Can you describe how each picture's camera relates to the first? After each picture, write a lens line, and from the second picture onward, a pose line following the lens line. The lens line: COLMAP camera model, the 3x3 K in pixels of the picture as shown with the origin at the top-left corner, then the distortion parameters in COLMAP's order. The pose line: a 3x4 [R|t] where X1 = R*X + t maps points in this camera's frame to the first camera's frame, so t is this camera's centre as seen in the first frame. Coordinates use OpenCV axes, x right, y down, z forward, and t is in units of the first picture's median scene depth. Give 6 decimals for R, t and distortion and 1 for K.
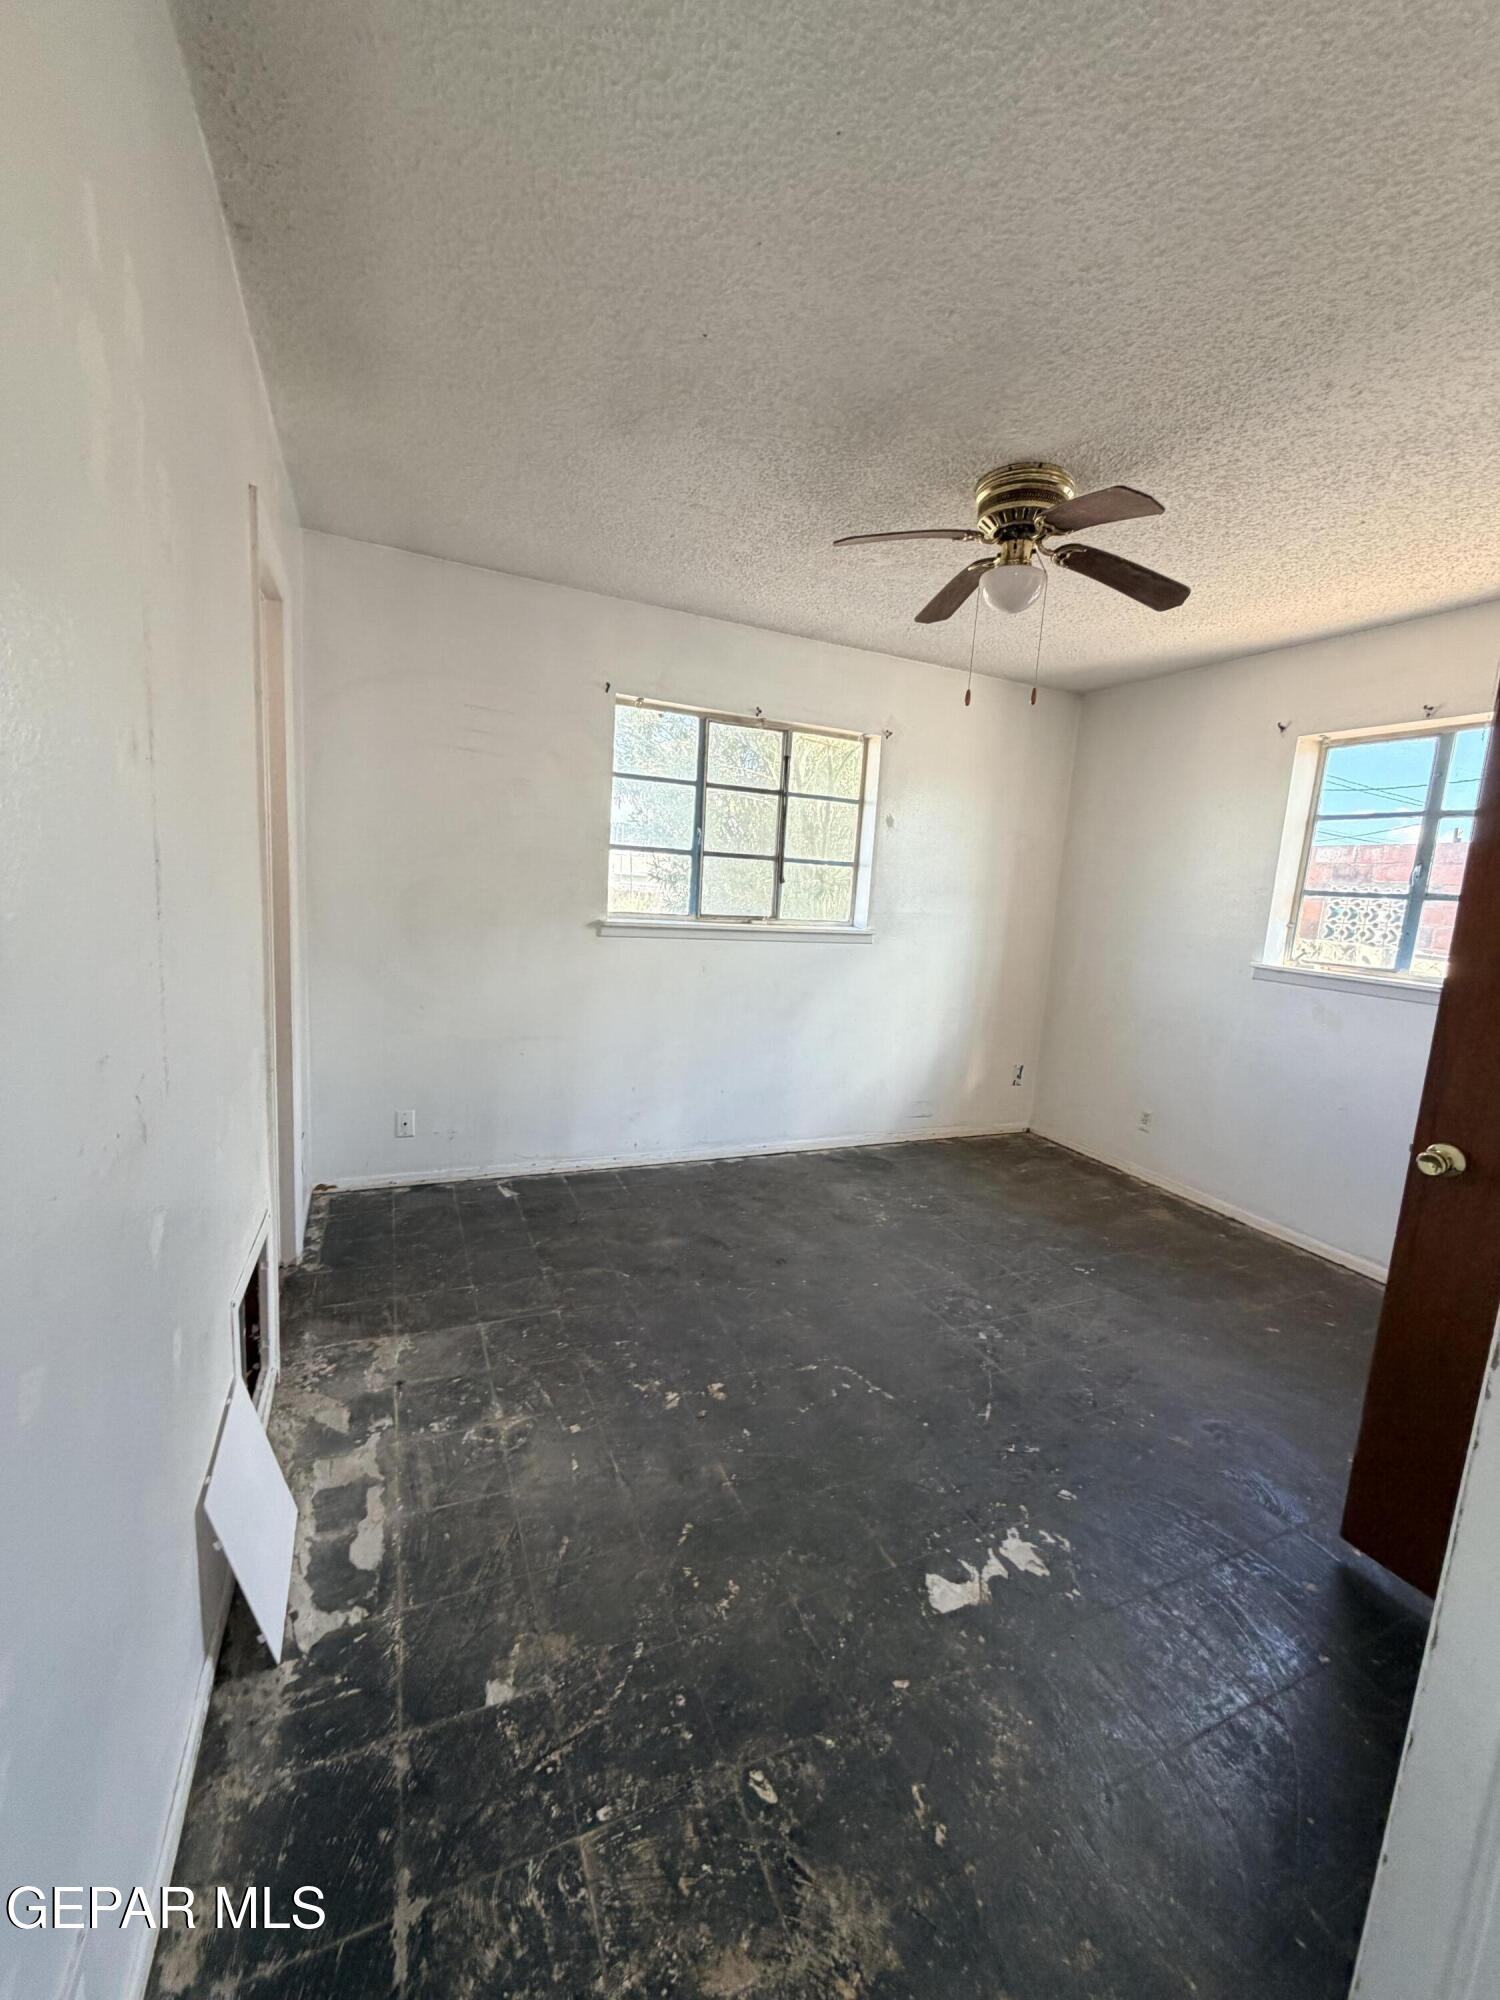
lens RADIAL K [[798.0, 0, 755.1], [0, 798.0, 1002.2], [0, 0, 1]] dist [-0.003628, 0.000841]
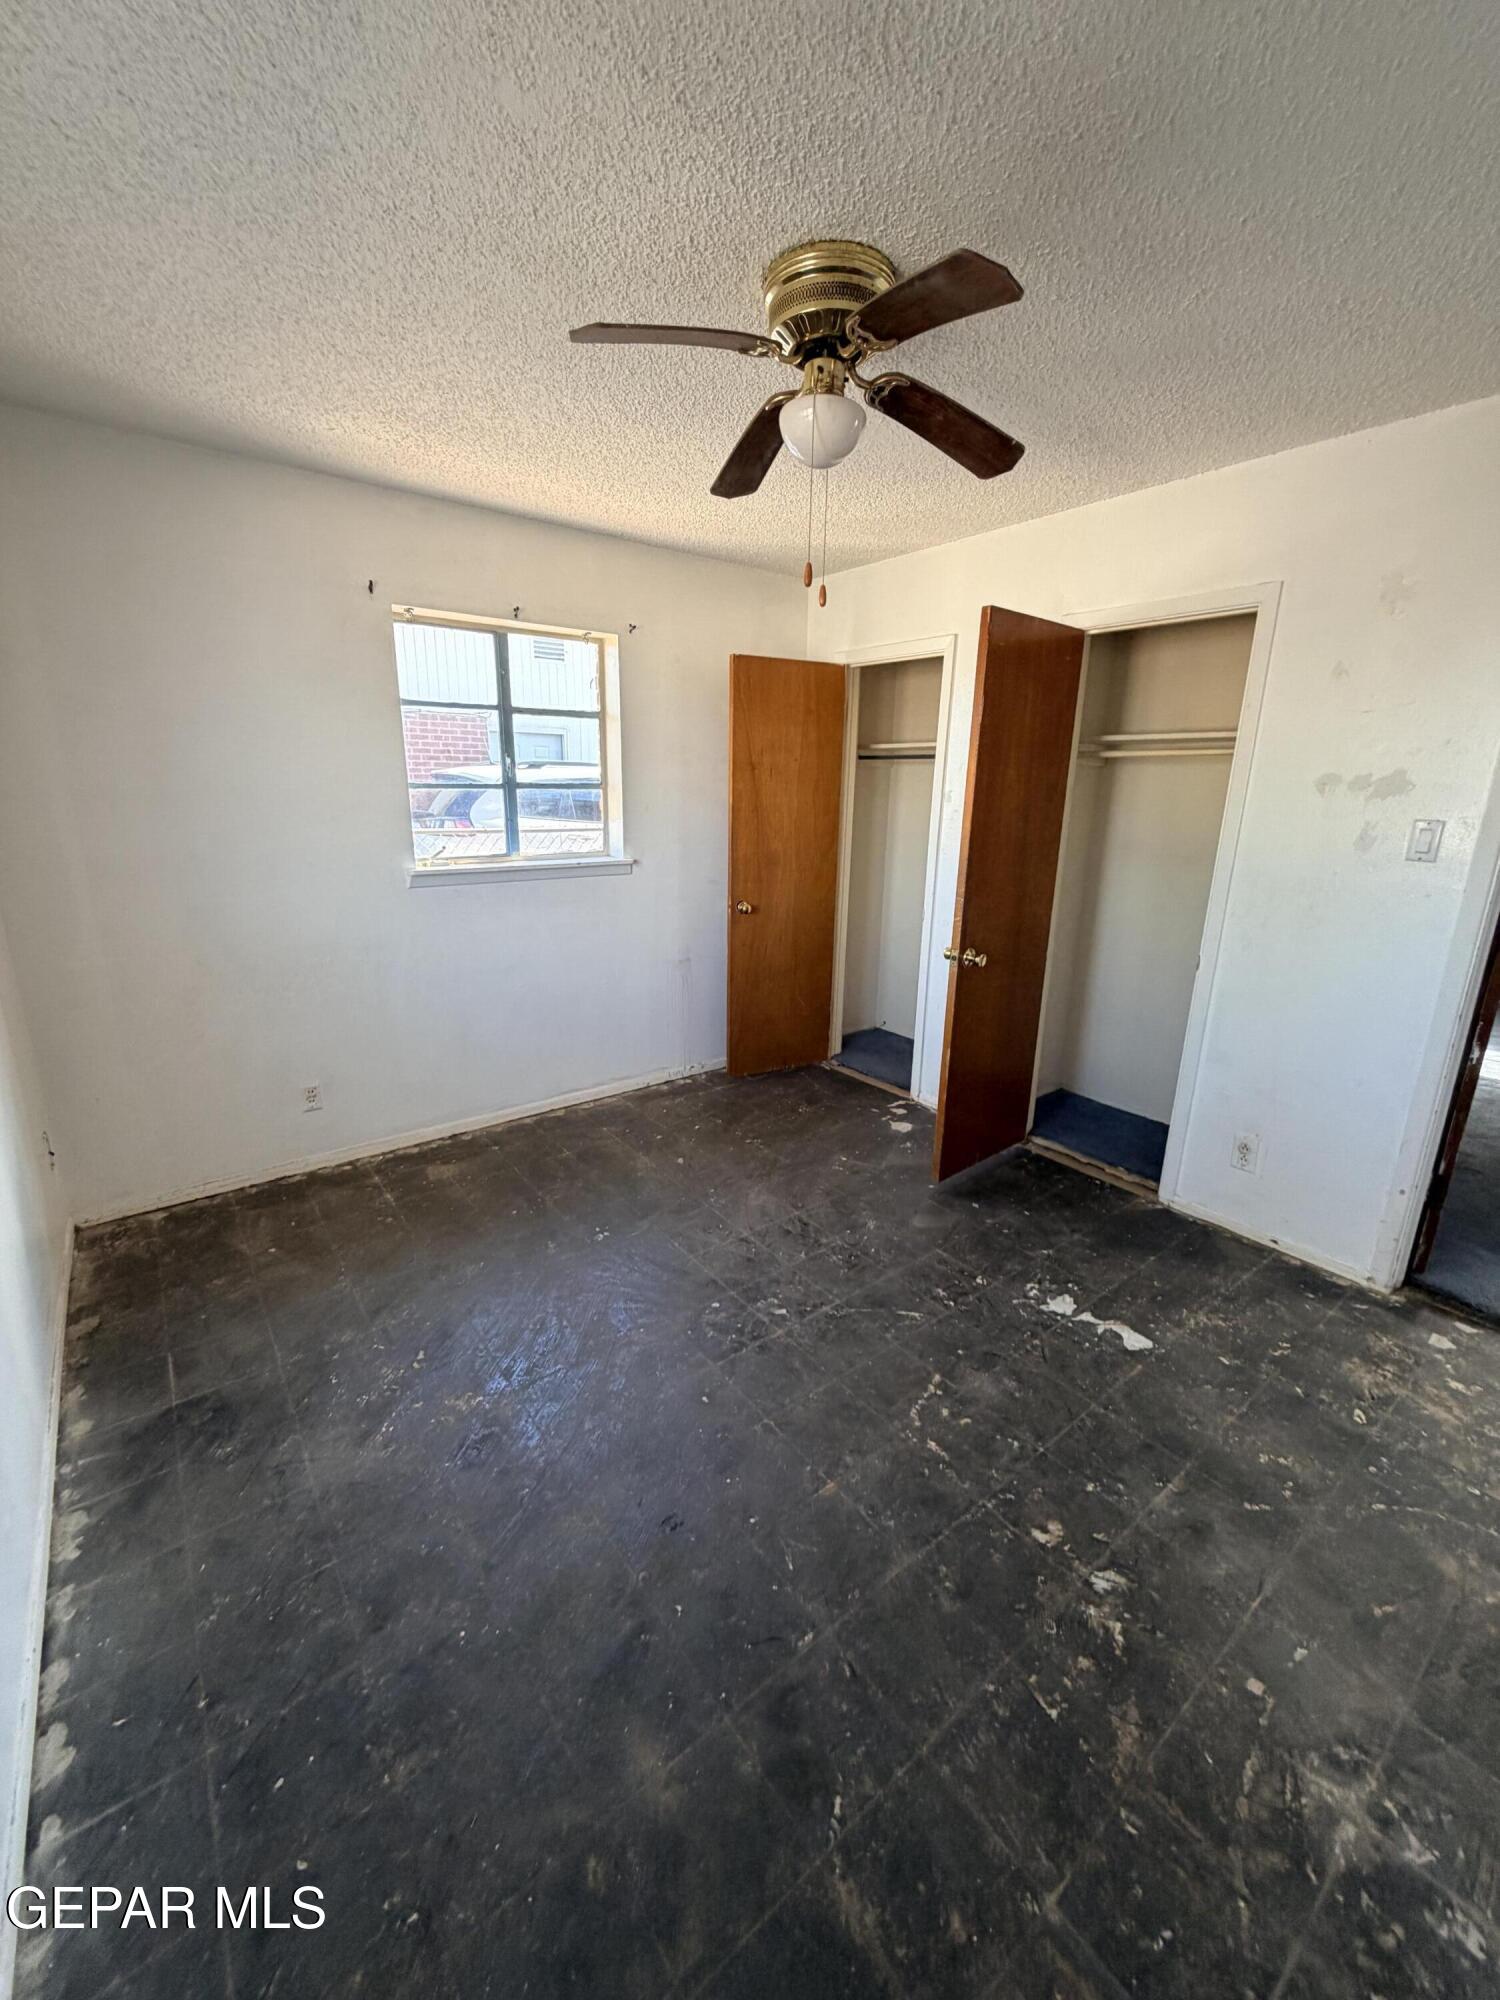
lens RADIAL K [[798.0, 0, 752.3], [0, 798.0, 996.9], [0, 0, 1]] dist [-0.003628, 0.000841]
pose [[-0.229963, -0.322978, 0.918043, -0.423809], [0.116590, 0.927388, 0.355470, -0.247463], [-0.966190, 0.188780, -0.175609, 1.063881]]
